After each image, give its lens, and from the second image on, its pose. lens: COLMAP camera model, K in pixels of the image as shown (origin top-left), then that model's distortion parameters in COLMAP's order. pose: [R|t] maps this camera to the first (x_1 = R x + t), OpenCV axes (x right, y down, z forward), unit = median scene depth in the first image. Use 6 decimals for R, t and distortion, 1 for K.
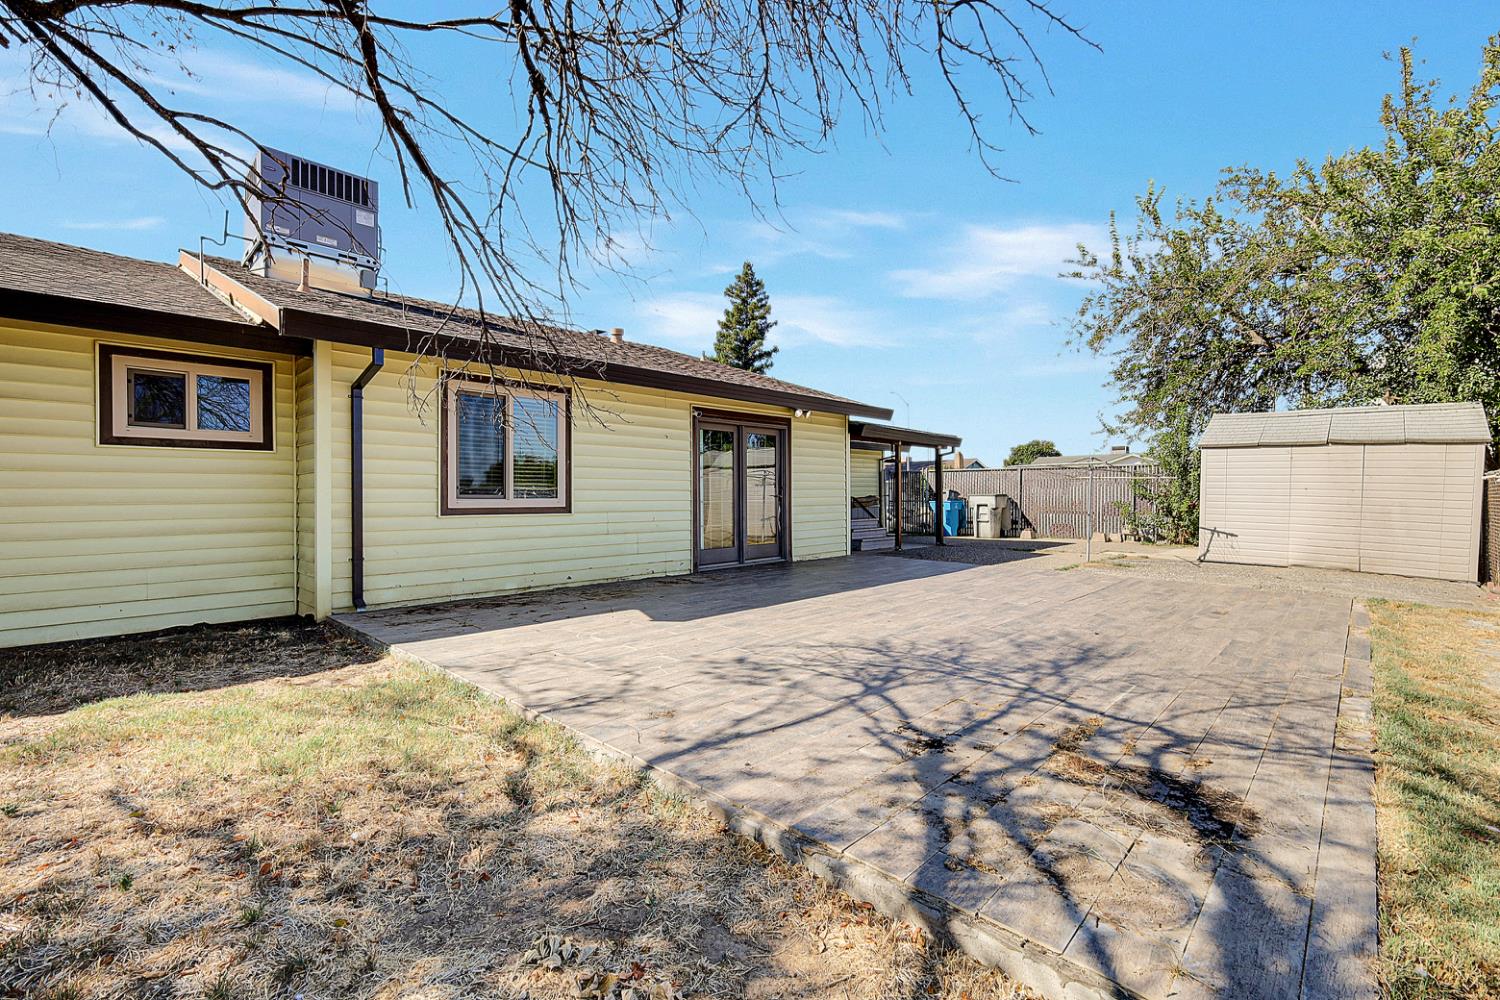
lens RADIAL K [[652.2, 0, 748.7], [0, 652.2, 499.2], [0, 0, 1]] dist [0.003150, -0.000389]
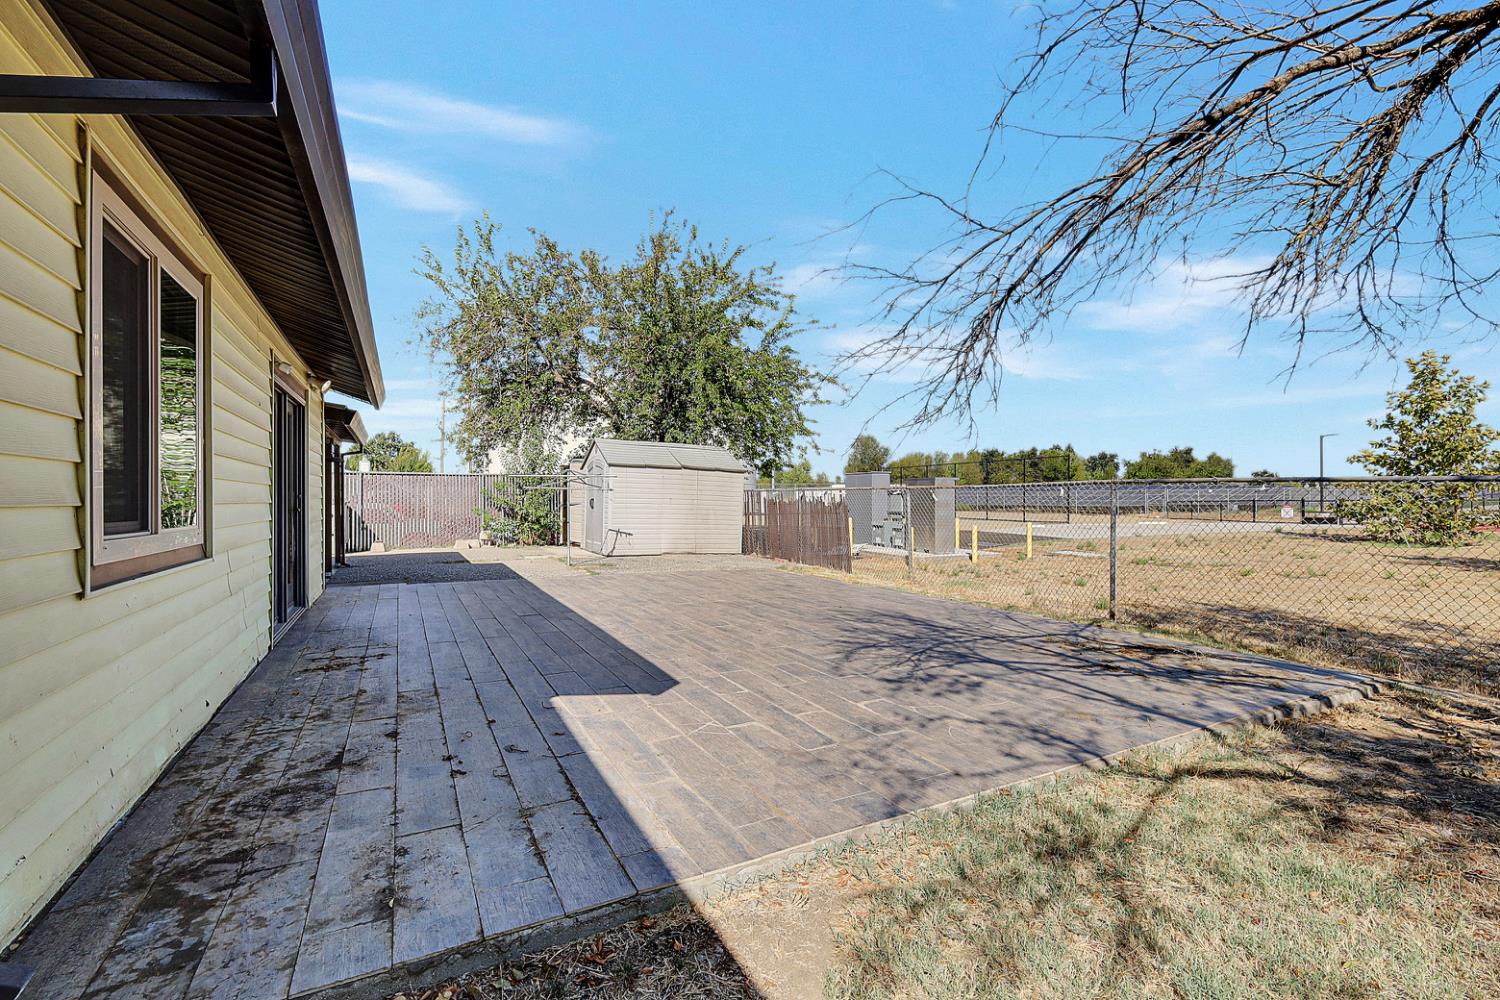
lens RADIAL K [[652.2, 0, 752.4], [0, 652.2, 496.8], [0, 0, 1]] dist [0.003150, -0.000389]
pose [[0.314039, 0.002855, 0.949406, -1.265740], [0.005872, 0.999971, -0.004949, -0.036214], [-0.949392, 0.007129, 0.314013, 1.100591]]
